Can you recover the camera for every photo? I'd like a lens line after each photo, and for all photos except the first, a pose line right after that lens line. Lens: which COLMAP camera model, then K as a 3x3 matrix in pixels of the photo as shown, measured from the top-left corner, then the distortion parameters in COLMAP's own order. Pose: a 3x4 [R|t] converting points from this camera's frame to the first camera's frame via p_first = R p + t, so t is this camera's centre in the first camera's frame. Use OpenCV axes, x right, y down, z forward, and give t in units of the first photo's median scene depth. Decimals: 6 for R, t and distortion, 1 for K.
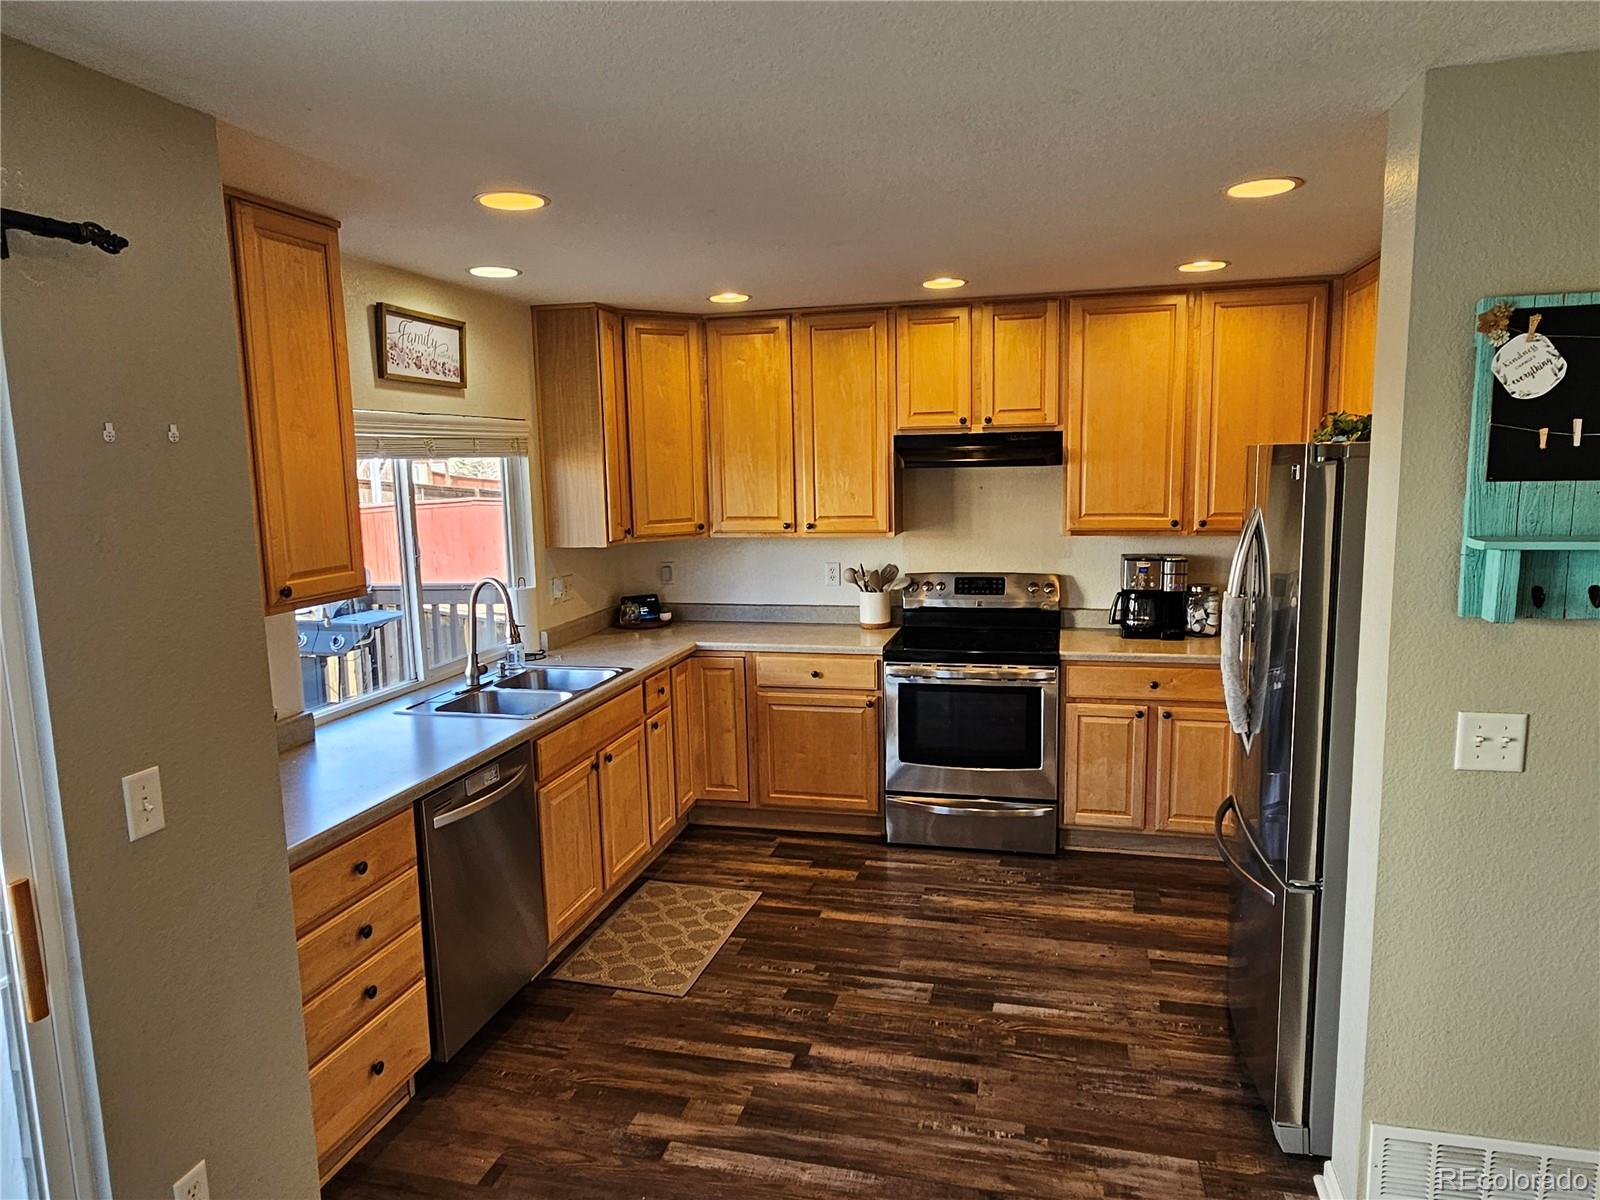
lens RADIAL K [[1029.0, 0, 790.3], [0, 1029.0, 594.5], [0, 0, 1]] dist [-0.001292, 0.006175]
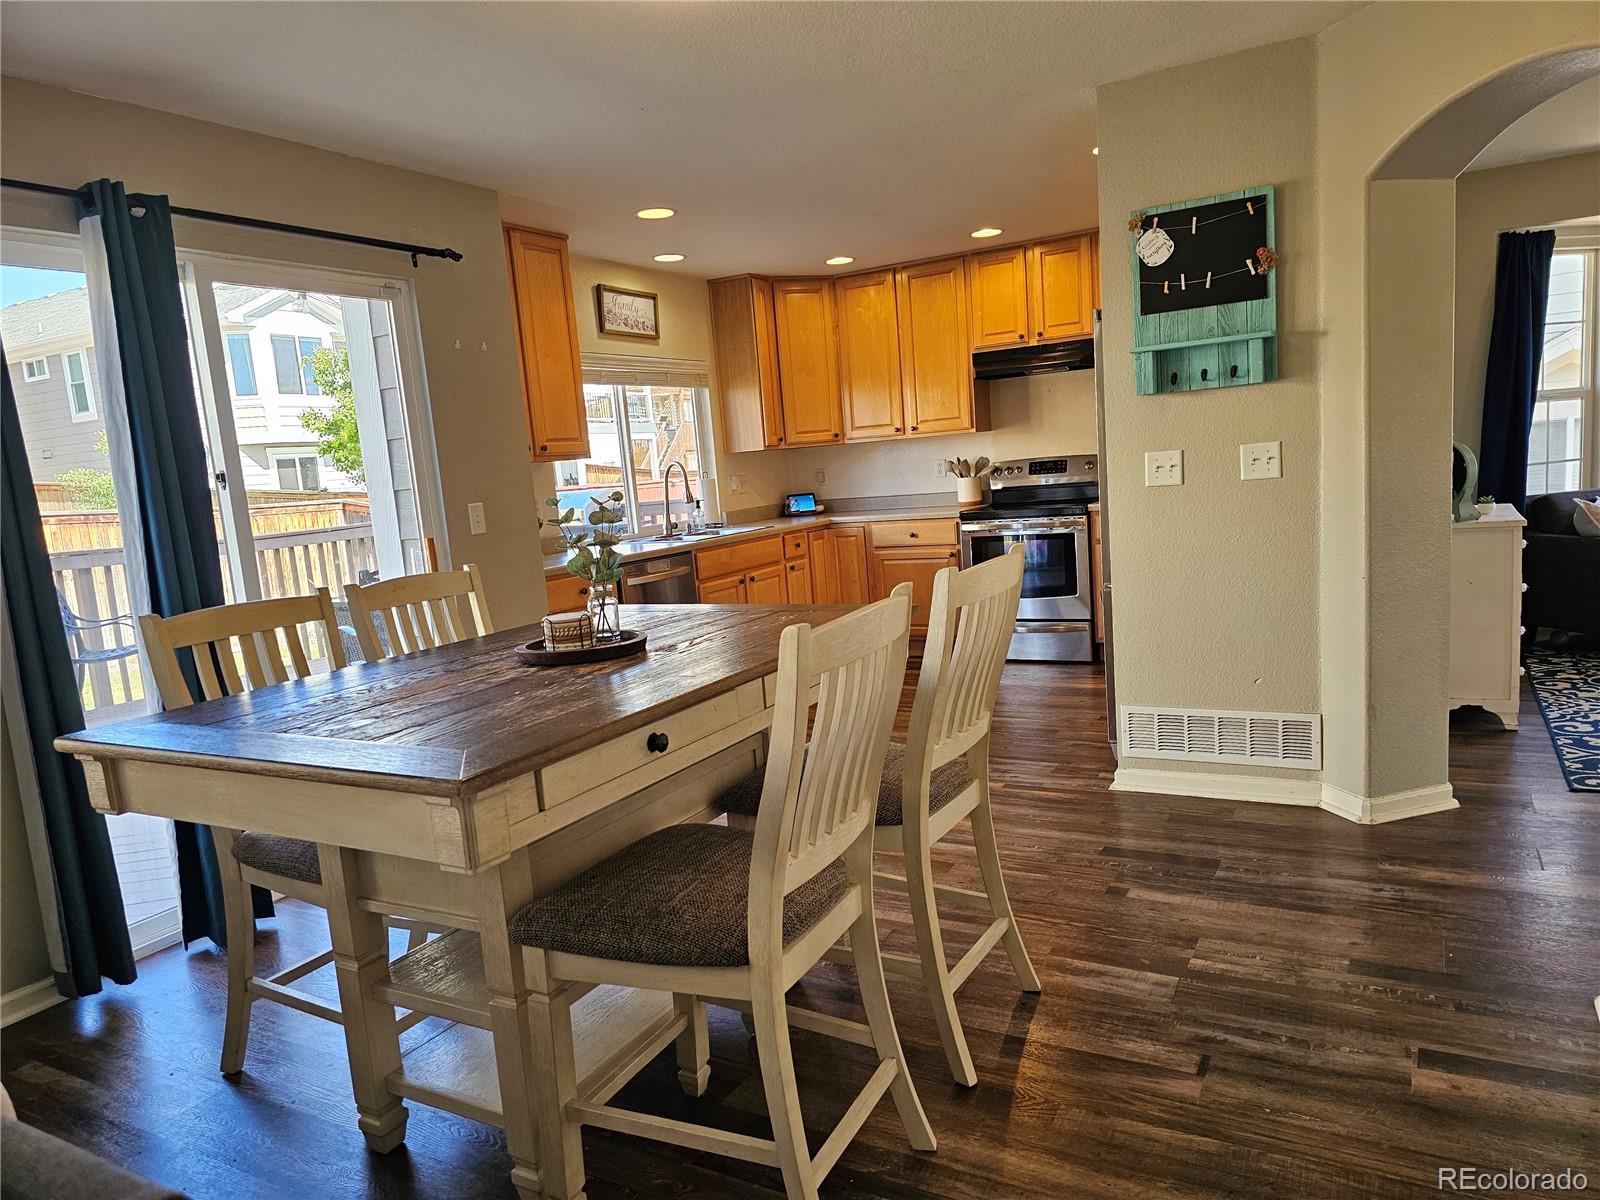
lens RADIAL K [[1065.1, 0, 801.3], [0, 1065.1, 614.7], [0, 0, 1]] dist [0.056598, -0.047406]
pose [[0.966330, -0.014884, -0.256874, 0.248171], [0.021439, 0.999512, 0.022736, 0.151390], [0.256410, -0.027478, 0.966177, -0.412509]]
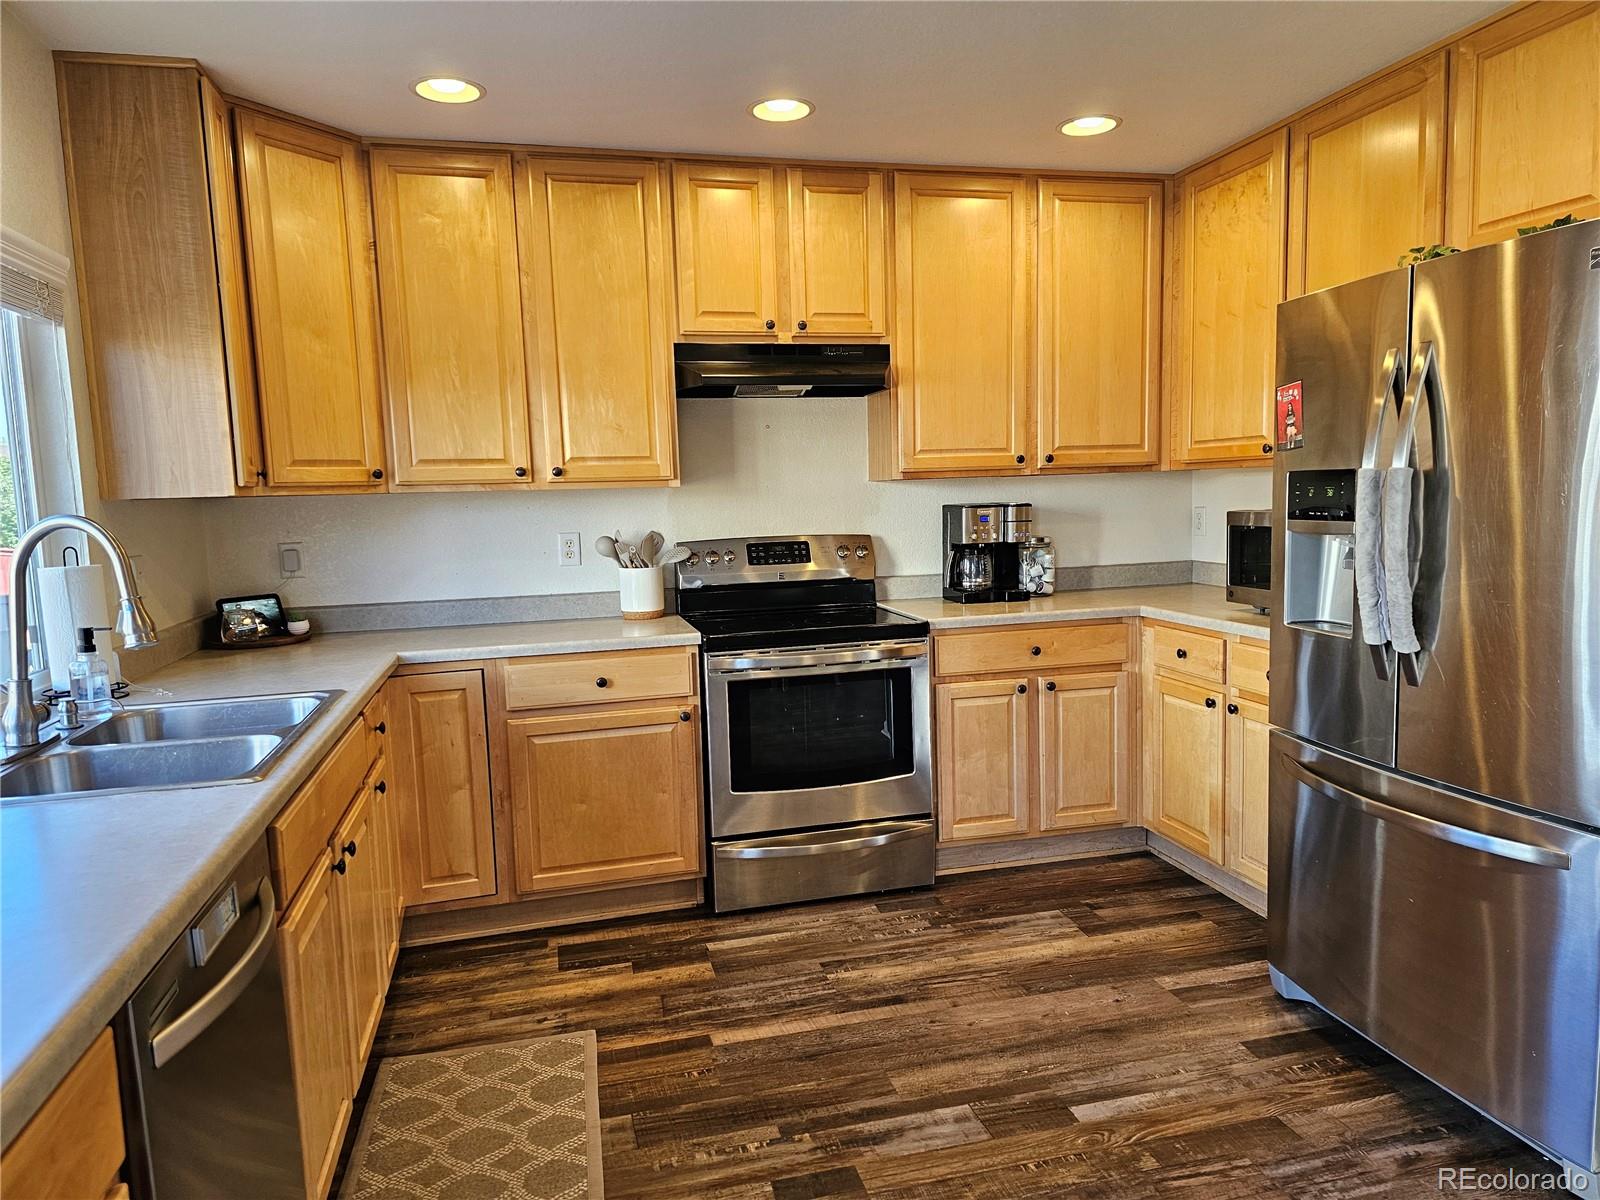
lens RADIAL K [[1065.1, 0, 806.8], [0, 1065.1, 603.9], [0, 0, 1]] dist [0.056598, -0.047406]
pose [[0.872267, -0.055336, 0.485890, -0.200289], [0.074762, 0.996987, -0.020670, 0.051833], [-0.483282, 0.054356, 0.873776, 0.329253]]
